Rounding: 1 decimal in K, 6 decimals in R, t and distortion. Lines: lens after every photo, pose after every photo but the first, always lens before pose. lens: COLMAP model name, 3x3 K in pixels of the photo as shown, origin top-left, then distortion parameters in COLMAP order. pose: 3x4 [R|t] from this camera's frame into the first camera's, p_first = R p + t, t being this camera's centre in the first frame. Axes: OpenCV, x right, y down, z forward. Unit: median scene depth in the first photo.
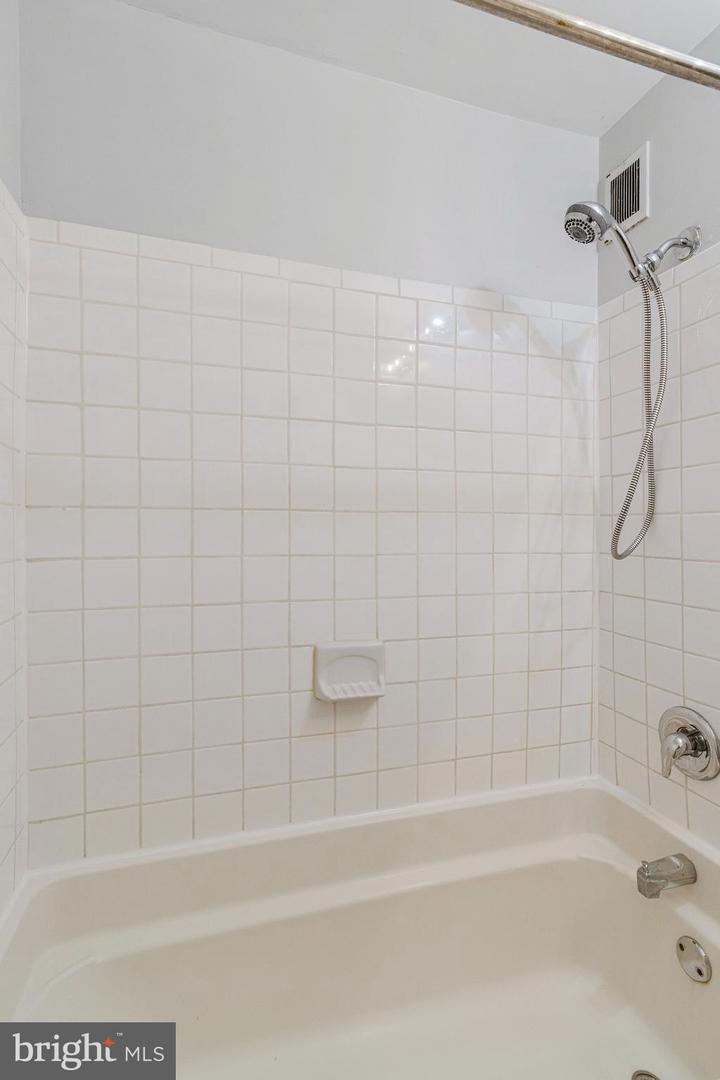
lens RADIAL K [[513.2, 0, 362.8], [0, 513.2, 531.5], [0, 0, 1]] dist [0.008556, -0.002078]
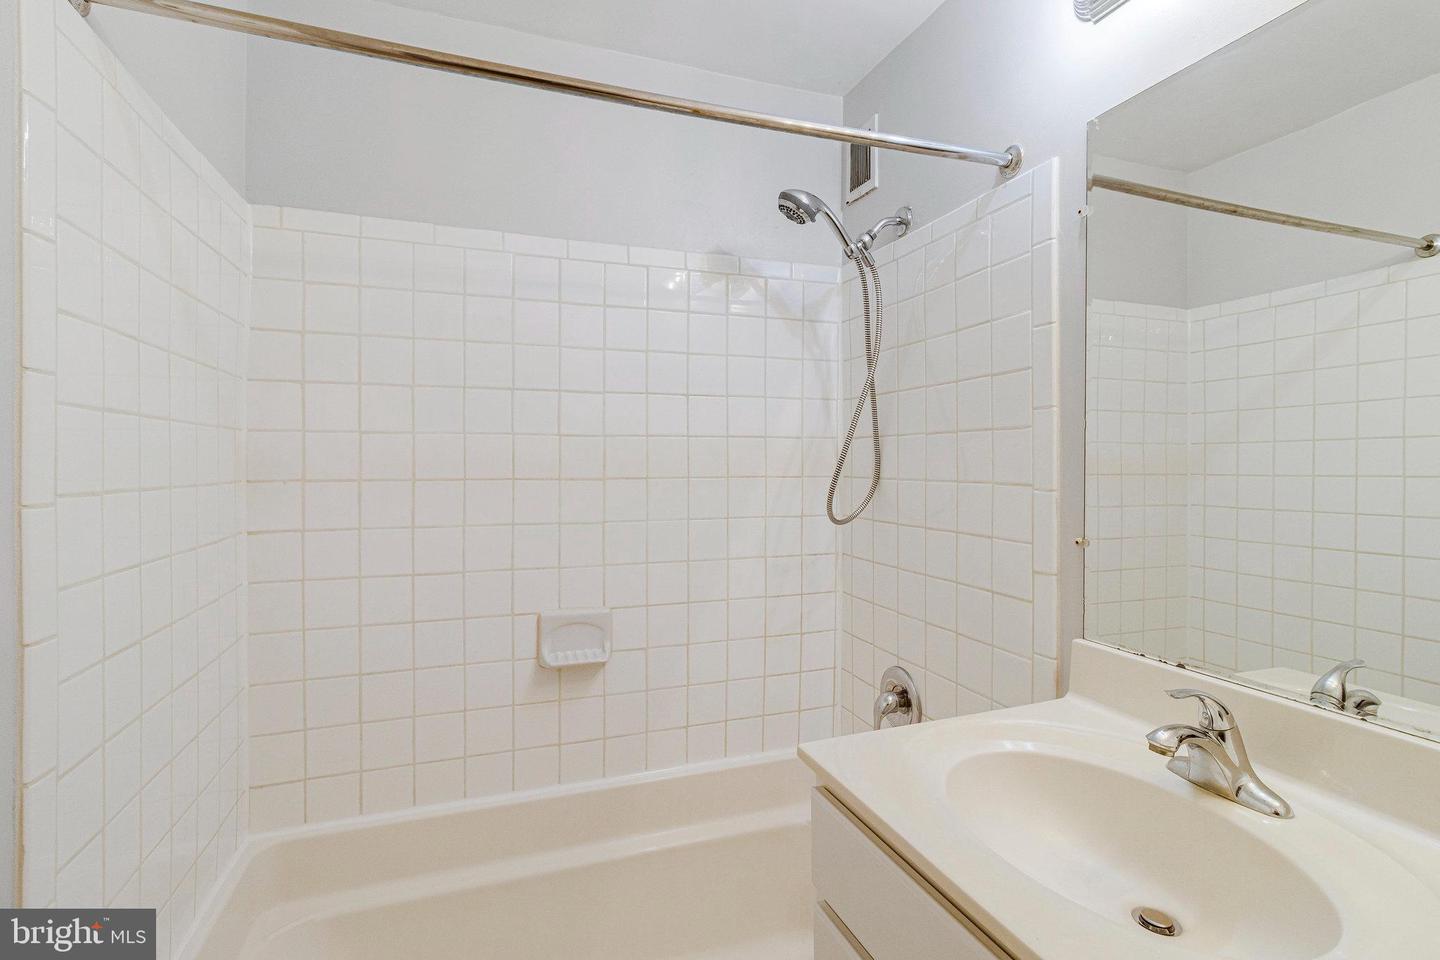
lens RADIAL K [[685.9, 0, 727.0], [0, 685.9, 452.6], [0, 0, 1]] dist [-0.006295, -0.000586]
pose [[0.998448, -0.002740, 0.055620, 0.196636], [0.003624, 0.999869, -0.015802, -0.069817], [-0.055570, 0.015979, 0.998327, -0.361106]]
